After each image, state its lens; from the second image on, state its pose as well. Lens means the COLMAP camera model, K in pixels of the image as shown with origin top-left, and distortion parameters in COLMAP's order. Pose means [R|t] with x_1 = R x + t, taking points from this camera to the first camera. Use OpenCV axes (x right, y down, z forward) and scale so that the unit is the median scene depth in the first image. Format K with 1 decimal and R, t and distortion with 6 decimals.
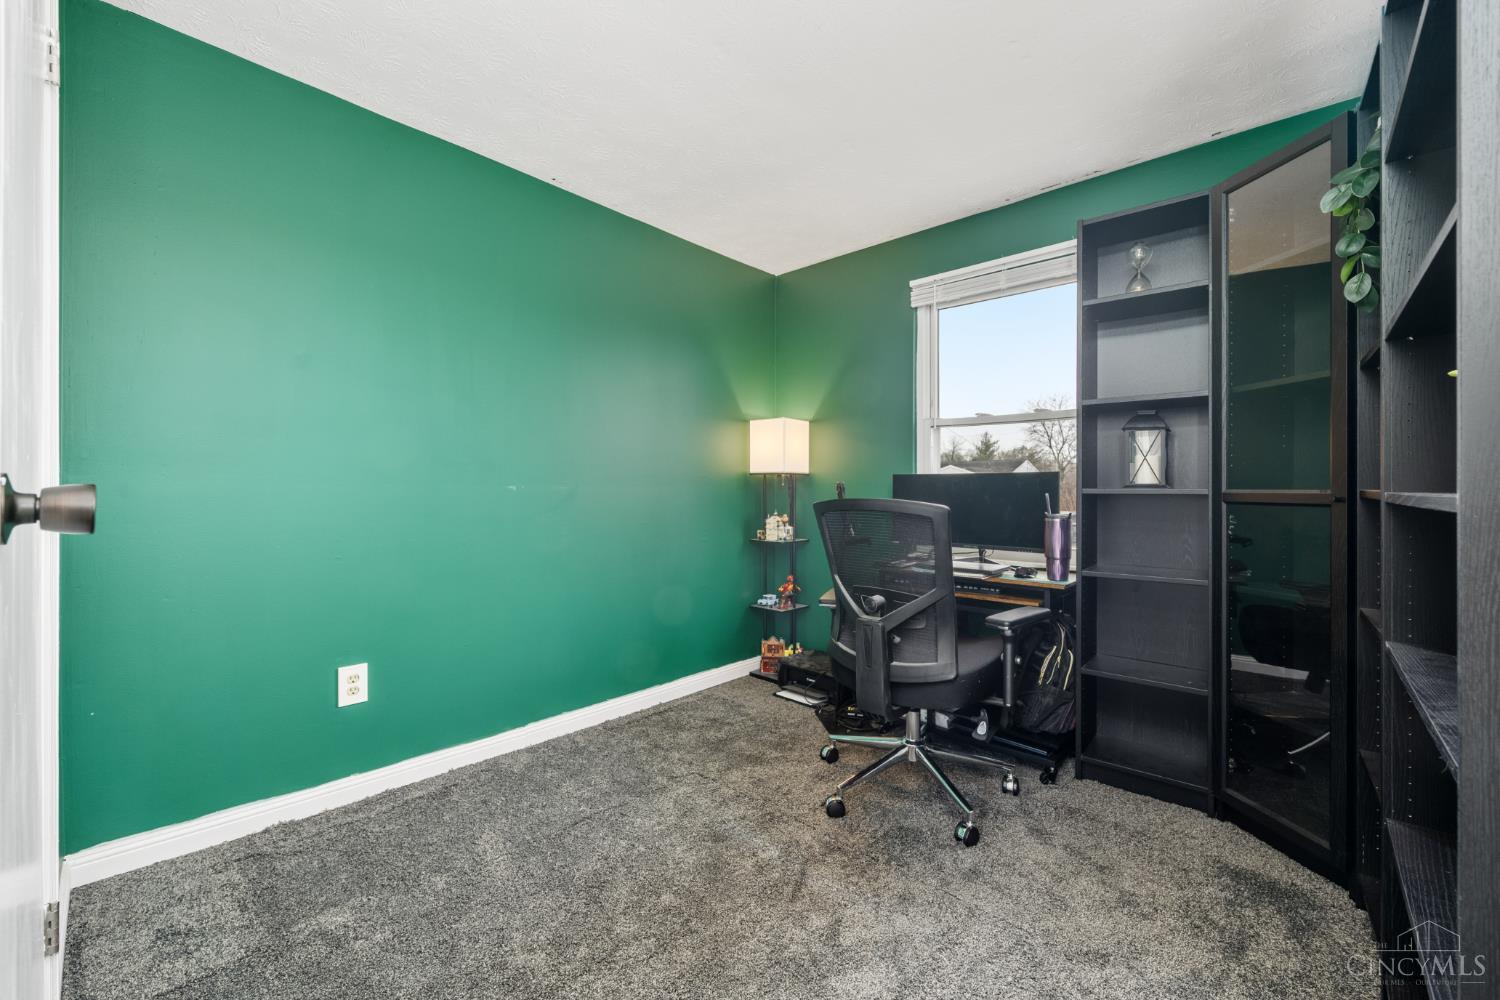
lens RADIAL K [[599.3, 0, 741.6], [0, 599.3, 494.2], [0, 0, 1]] dist [-0.008499, -0.001120]
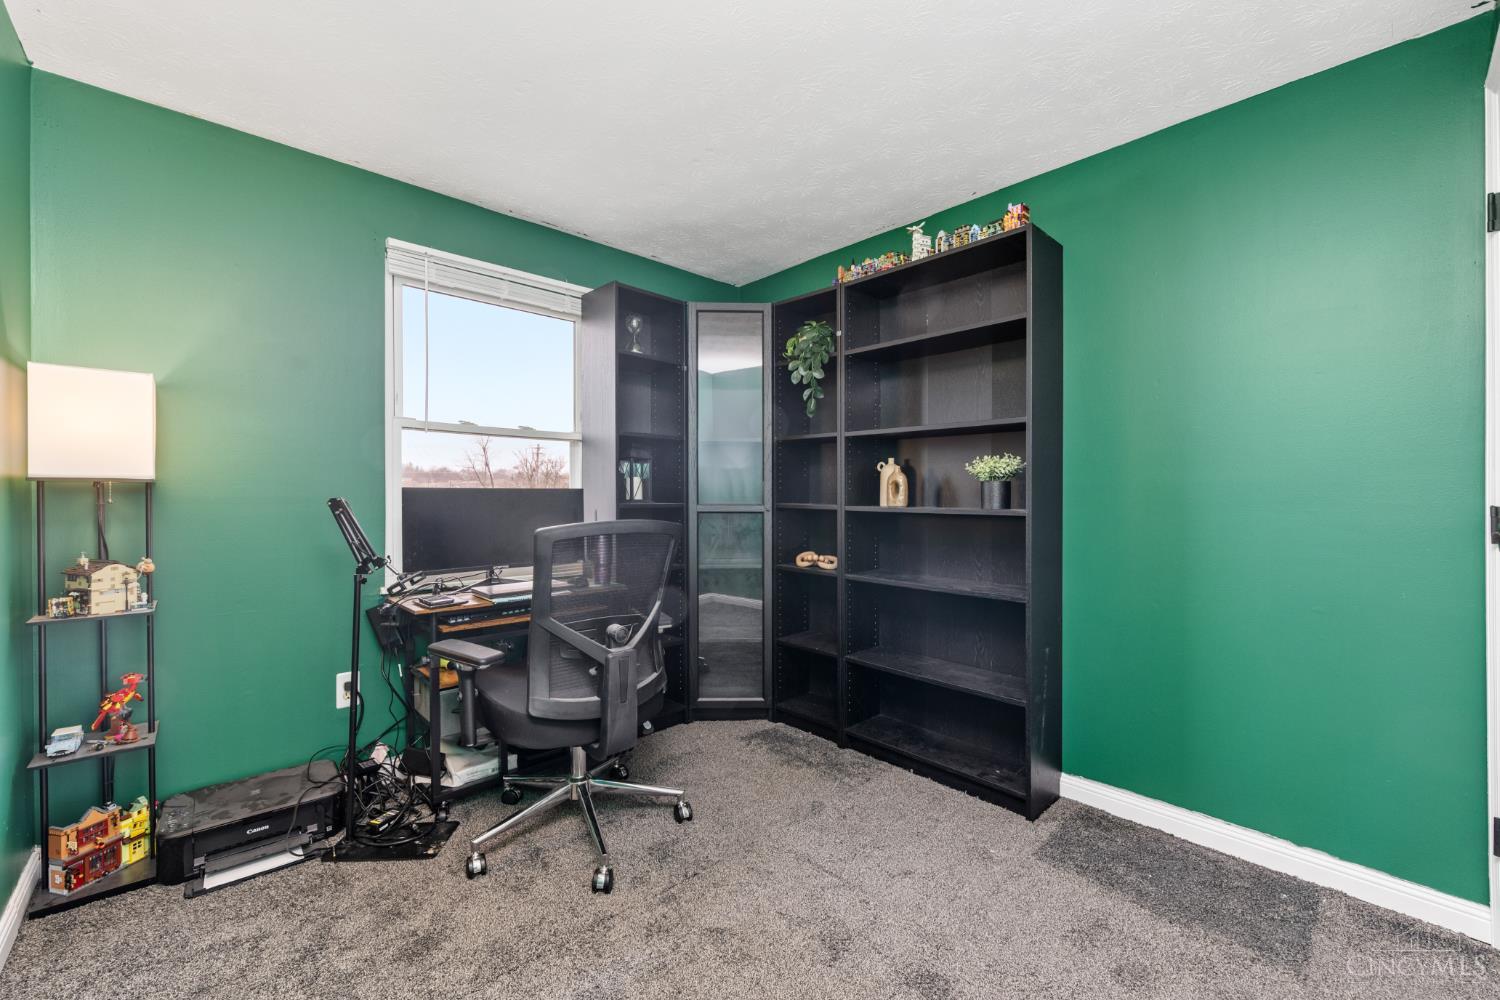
lens RADIAL K [[599.3, 0, 742.2], [0, 599.3, 495.8], [0, 0, 1]] dist [-0.008499, -0.001120]
pose [[0.073667, -0.002720, 0.997279, -0.500826], [0.009160, 0.999956, 0.002051, -0.021227], [-0.997241, 0.008984, 0.073689, 0.541316]]
